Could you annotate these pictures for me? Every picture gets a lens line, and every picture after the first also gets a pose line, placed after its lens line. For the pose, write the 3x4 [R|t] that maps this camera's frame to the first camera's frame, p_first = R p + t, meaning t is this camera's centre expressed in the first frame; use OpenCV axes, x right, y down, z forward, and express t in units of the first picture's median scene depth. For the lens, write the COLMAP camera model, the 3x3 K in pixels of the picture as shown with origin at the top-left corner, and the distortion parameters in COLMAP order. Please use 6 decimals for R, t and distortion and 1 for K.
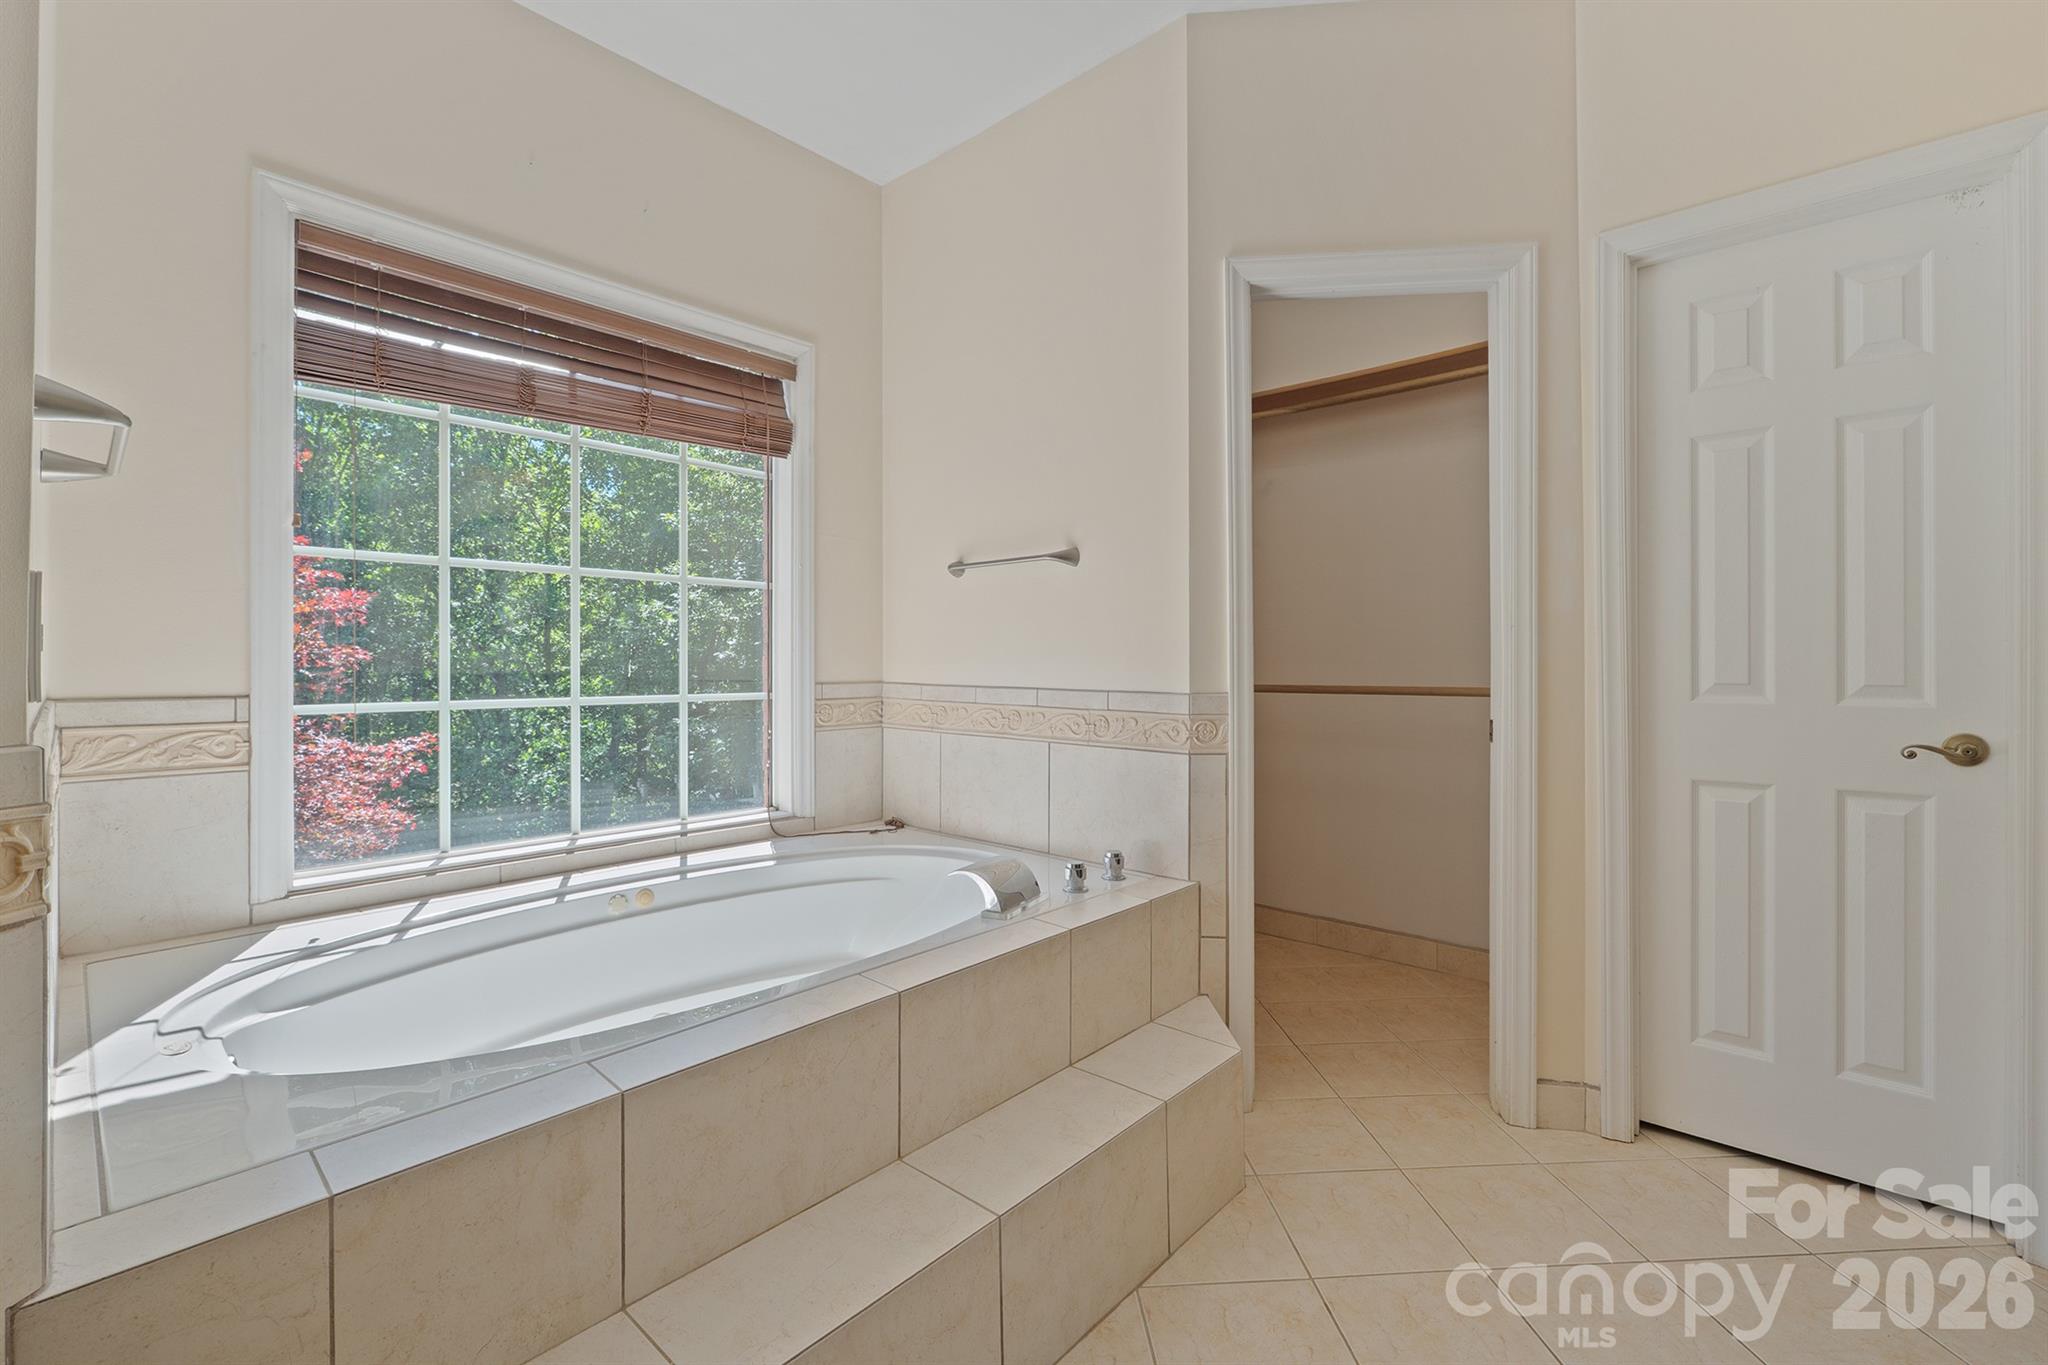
lens RADIAL K [[861.5, 0, 1025.6], [0, 861.5, 663.6], [0, 0, 1]] dist [-0.001767, -0.001105]
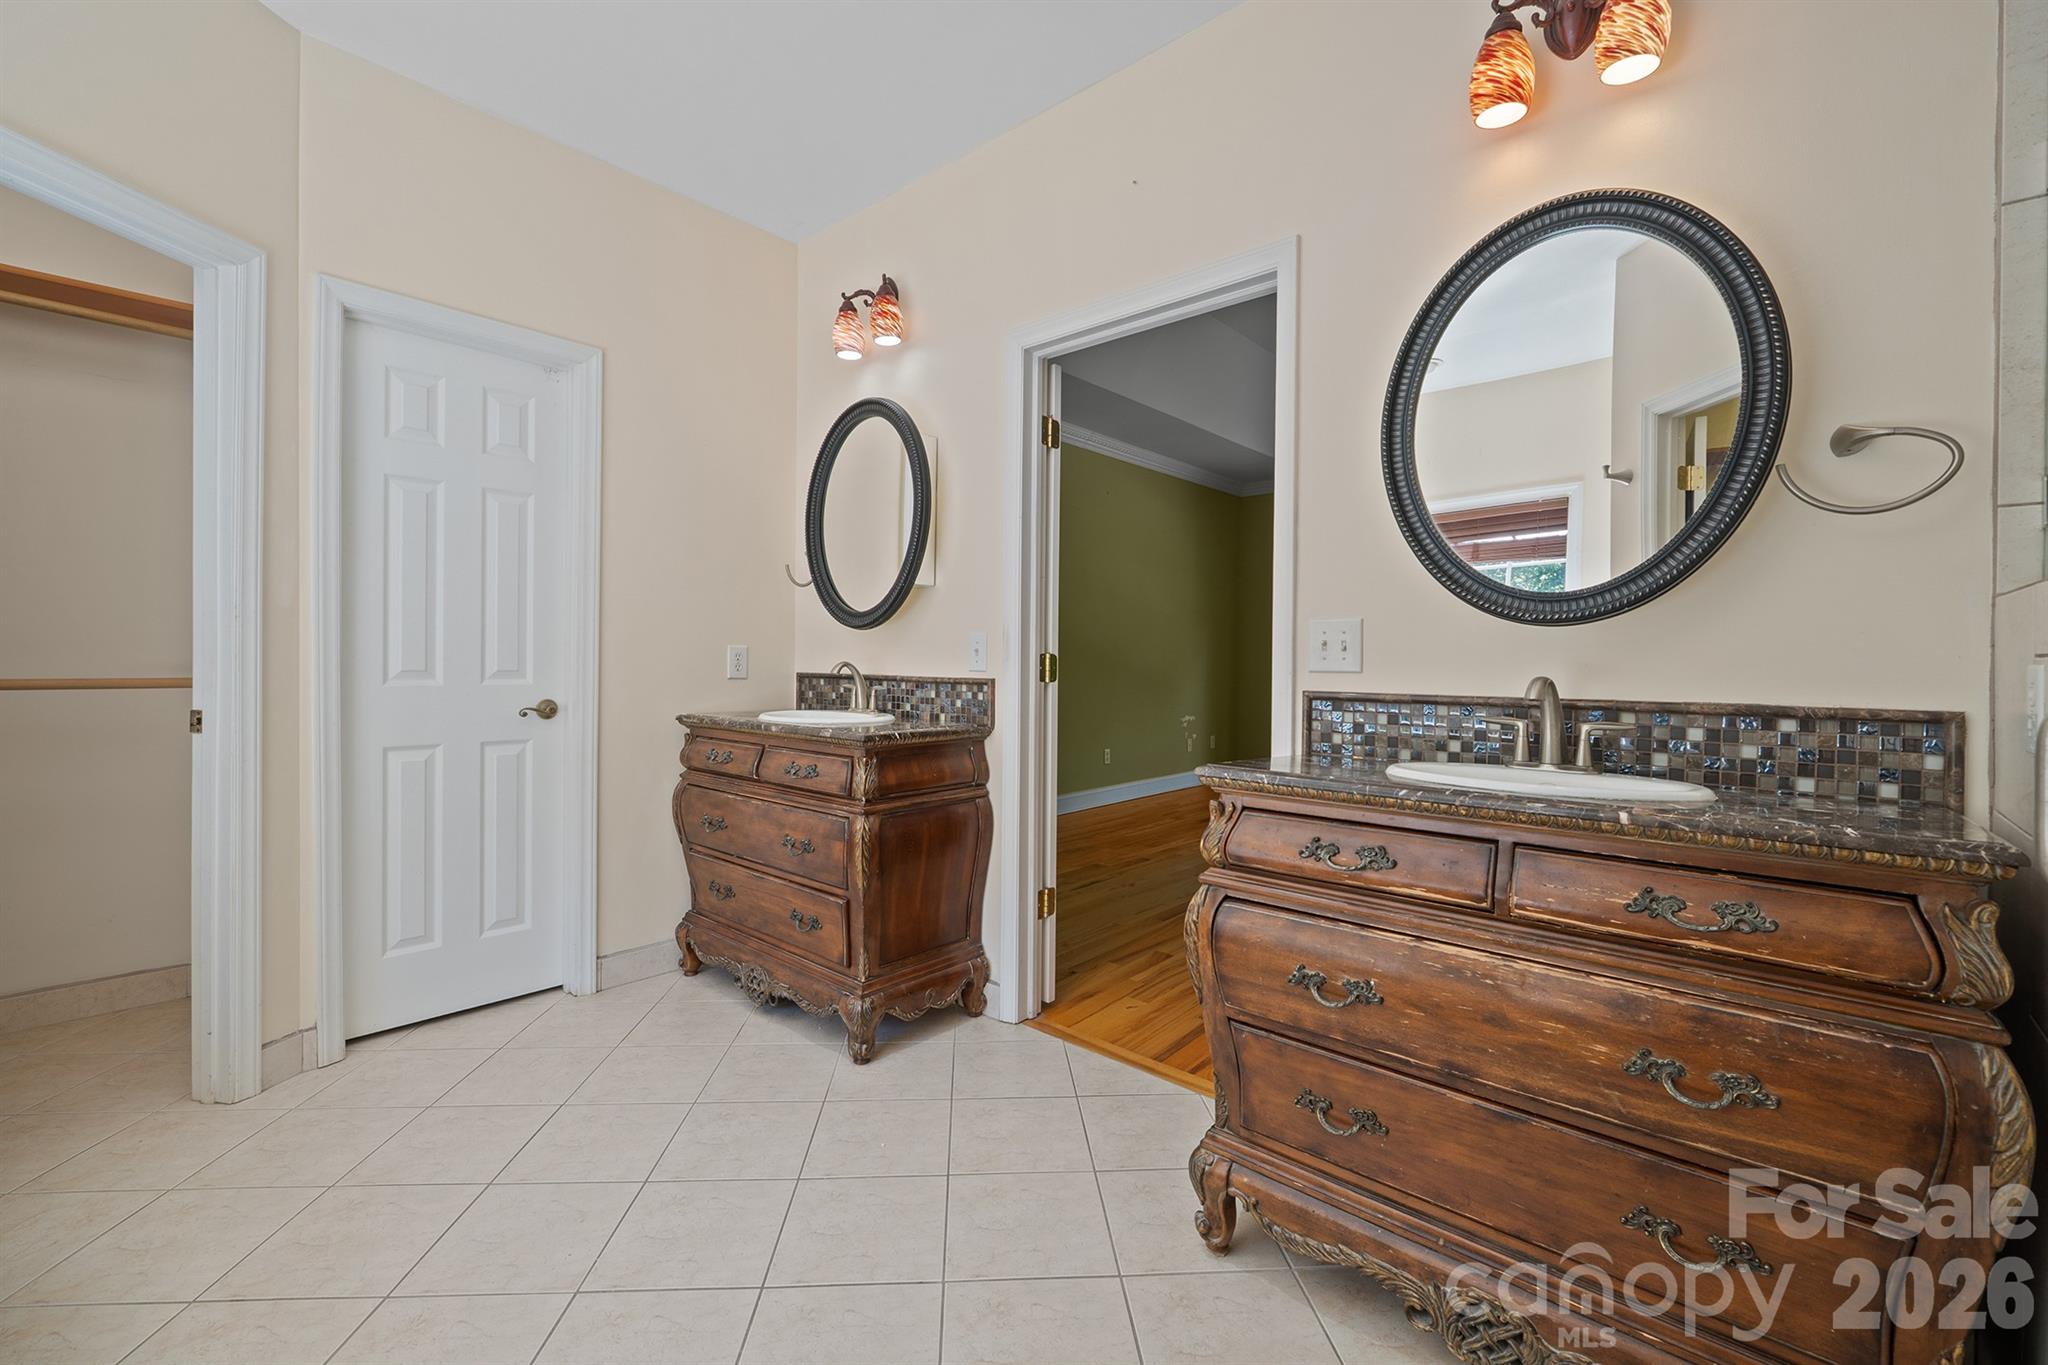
lens RADIAL K [[861.5, 0, 1025.6], [0, 861.5, 663.6], [0, 0, 1]] dist [-0.001767, -0.001105]
pose [[-0.011377, 0.003007, 0.999931, -0.497390], [-0.012055, 0.999922, -0.003144, 0.005734], [-0.999863, -0.012090, -0.011340, 0.084829]]
